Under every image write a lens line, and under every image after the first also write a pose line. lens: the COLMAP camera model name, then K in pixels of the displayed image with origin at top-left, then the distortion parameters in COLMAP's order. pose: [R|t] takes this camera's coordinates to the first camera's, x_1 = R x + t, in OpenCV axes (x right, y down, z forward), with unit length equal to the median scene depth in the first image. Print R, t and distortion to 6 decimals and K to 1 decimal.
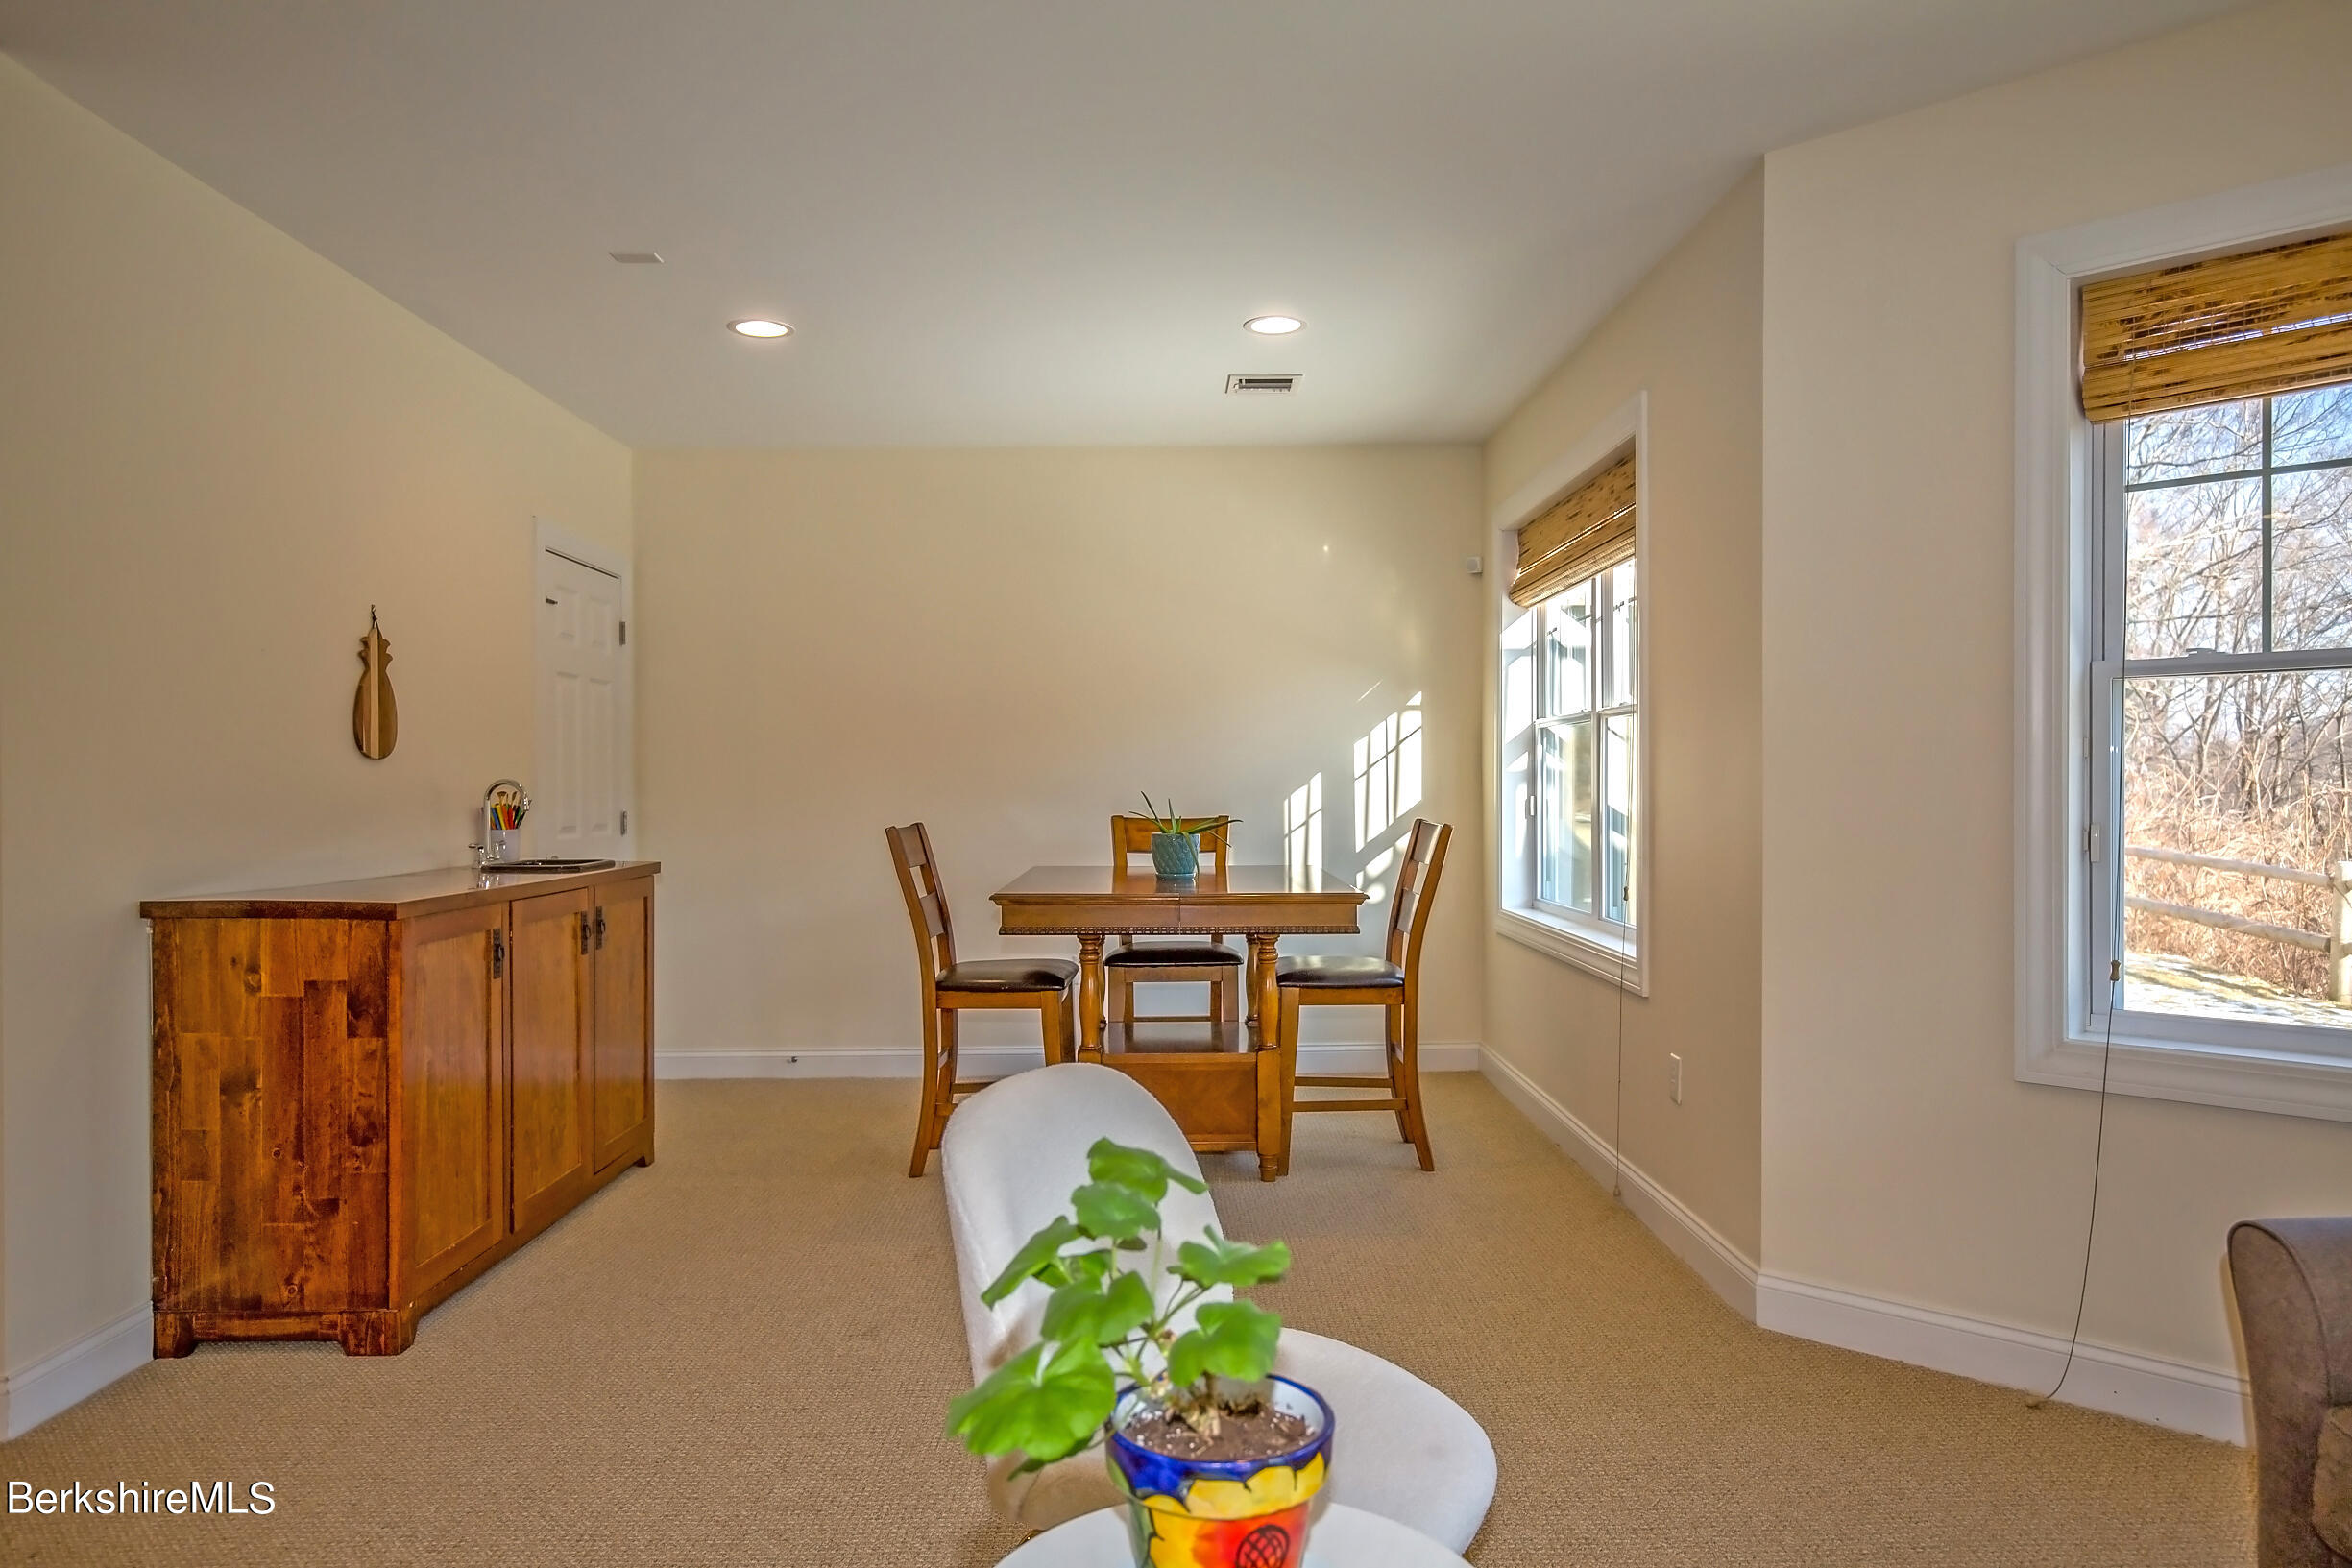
lens RADIAL K [[1499.1, 0, 1176.0], [0, 1499.1, 784.0], [0, 0, 1]] dist [0.001477, 0.000575]
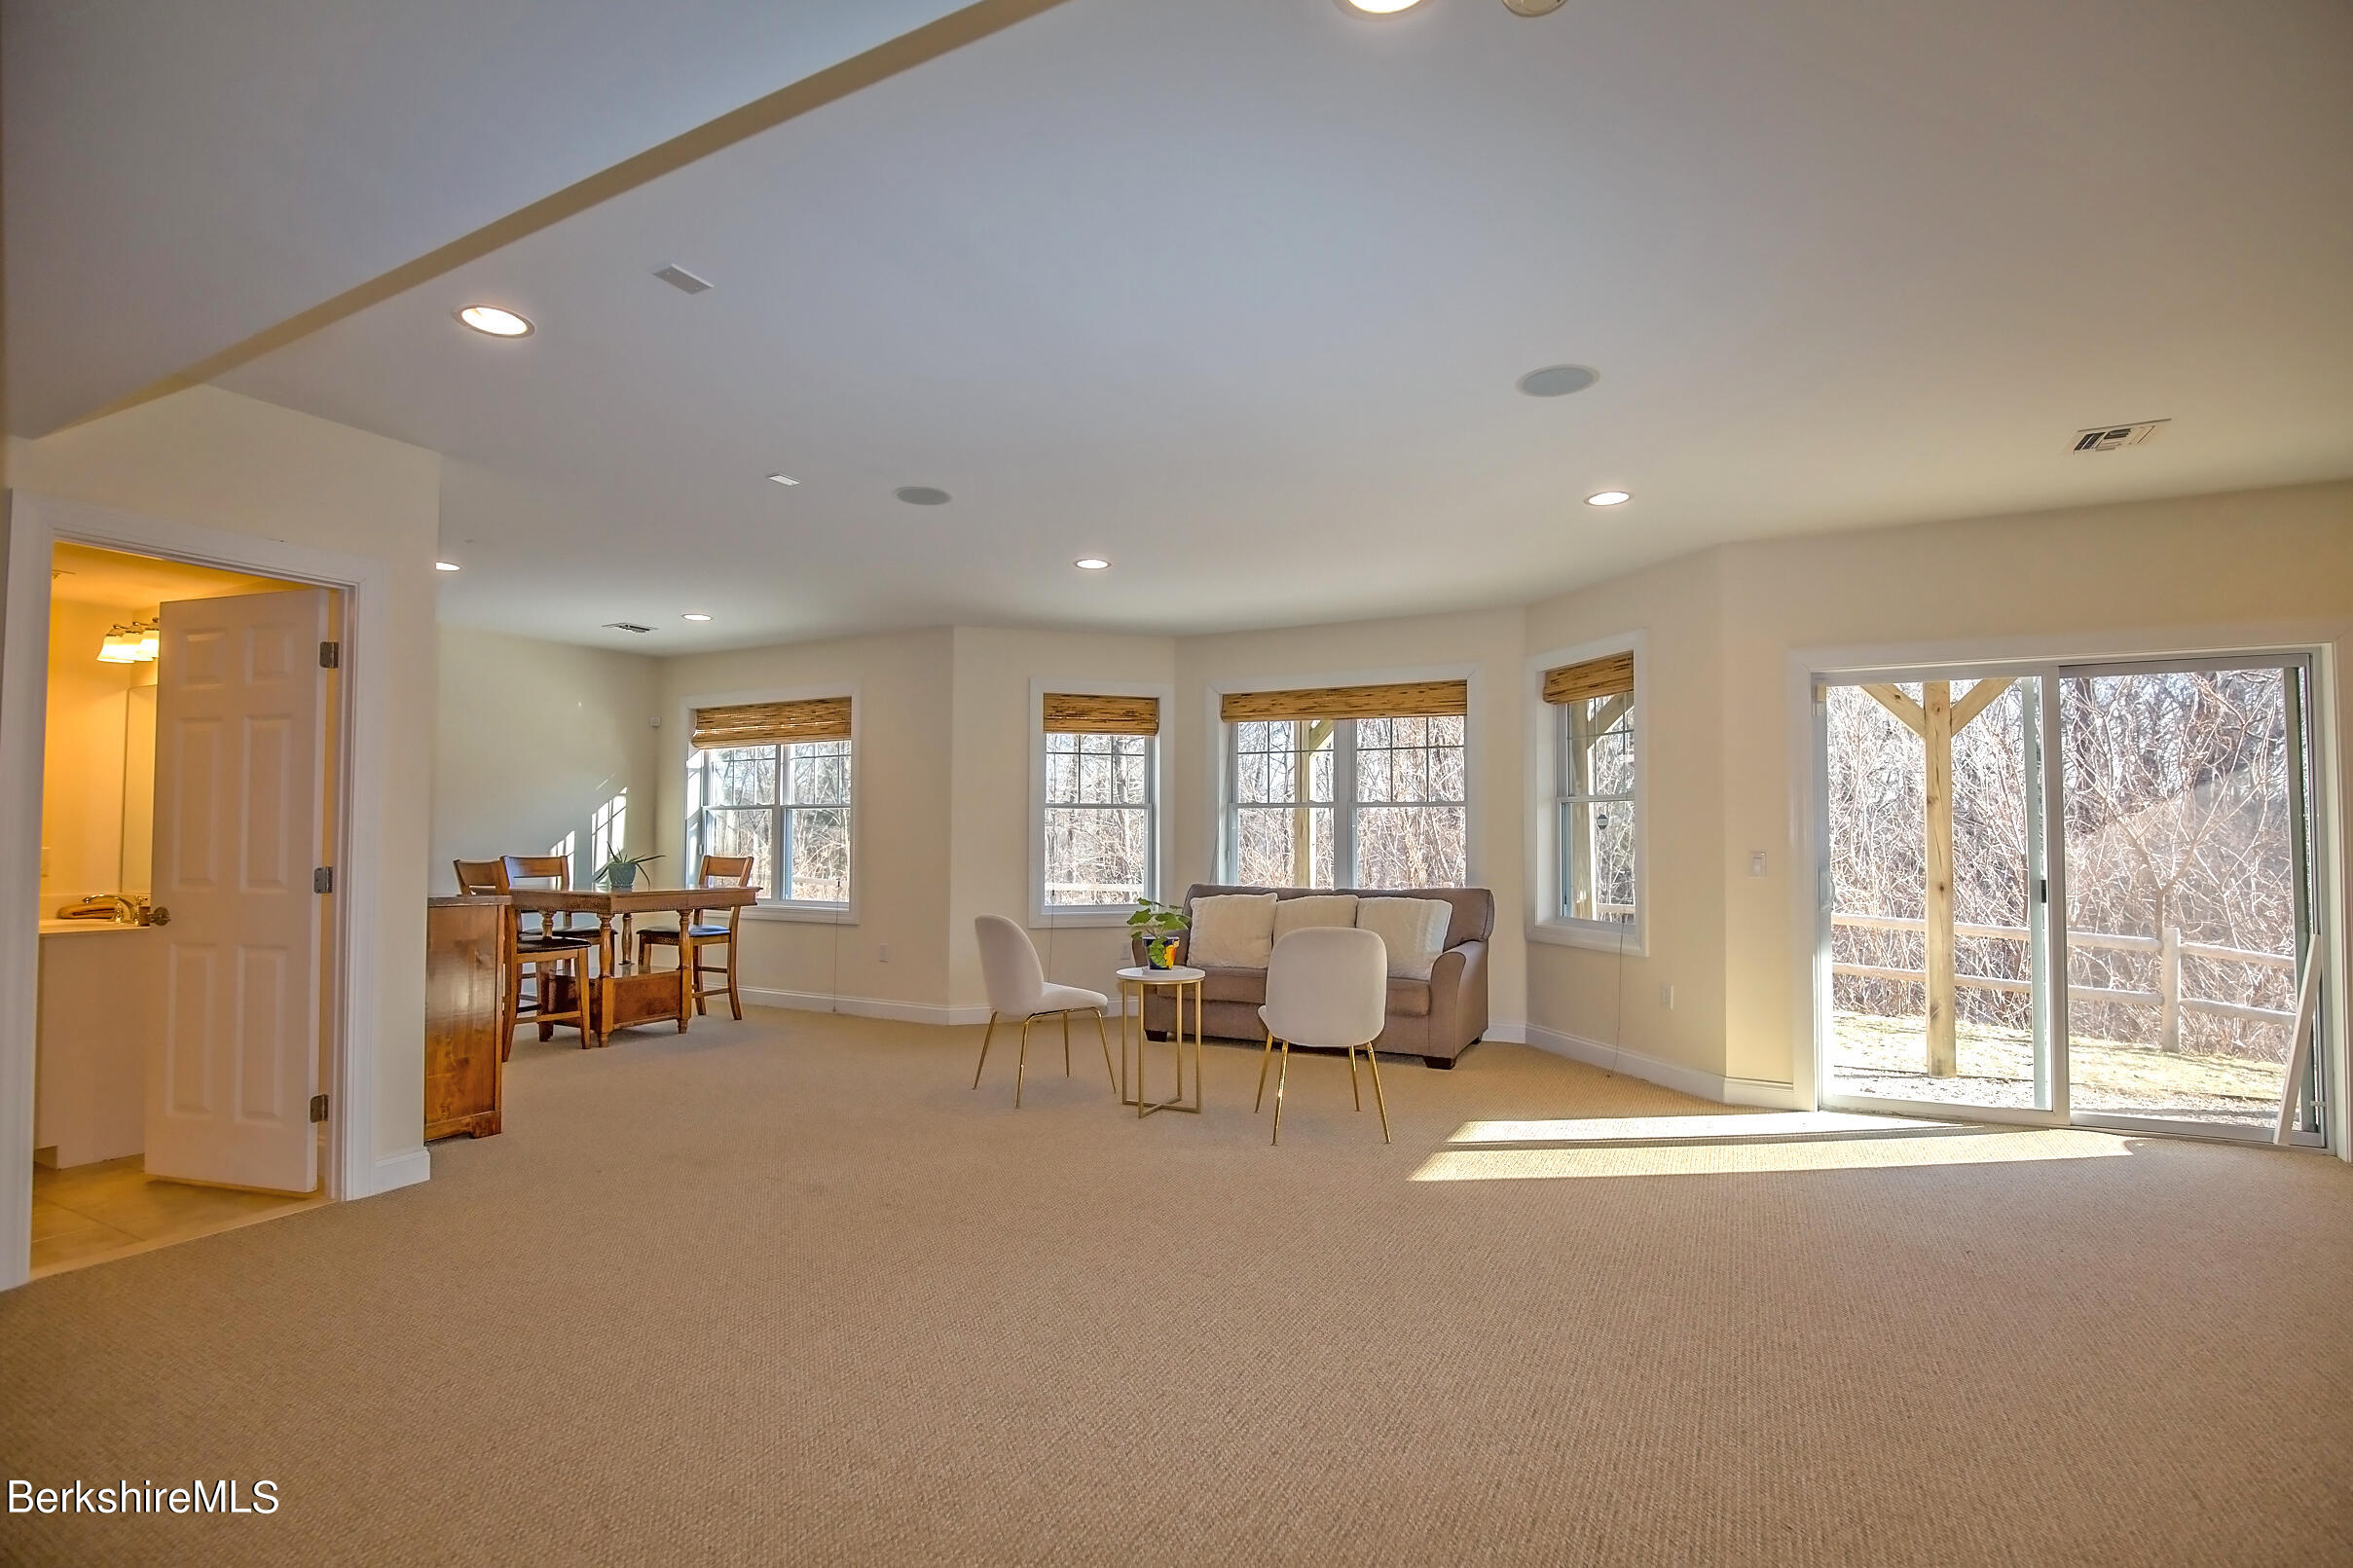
lens RADIAL K [[1107.6, 0, 1185.3], [0, 1107.6, 796.0], [0, 0, 1]] dist [-0.045157, 0.008880]
pose [[0.460278, 0.041326, 0.886812, -0.749249], [-0.001153, 0.998943, -0.045953, 0.008355], [-0.887774, 0.020129, 0.459839, -0.226968]]
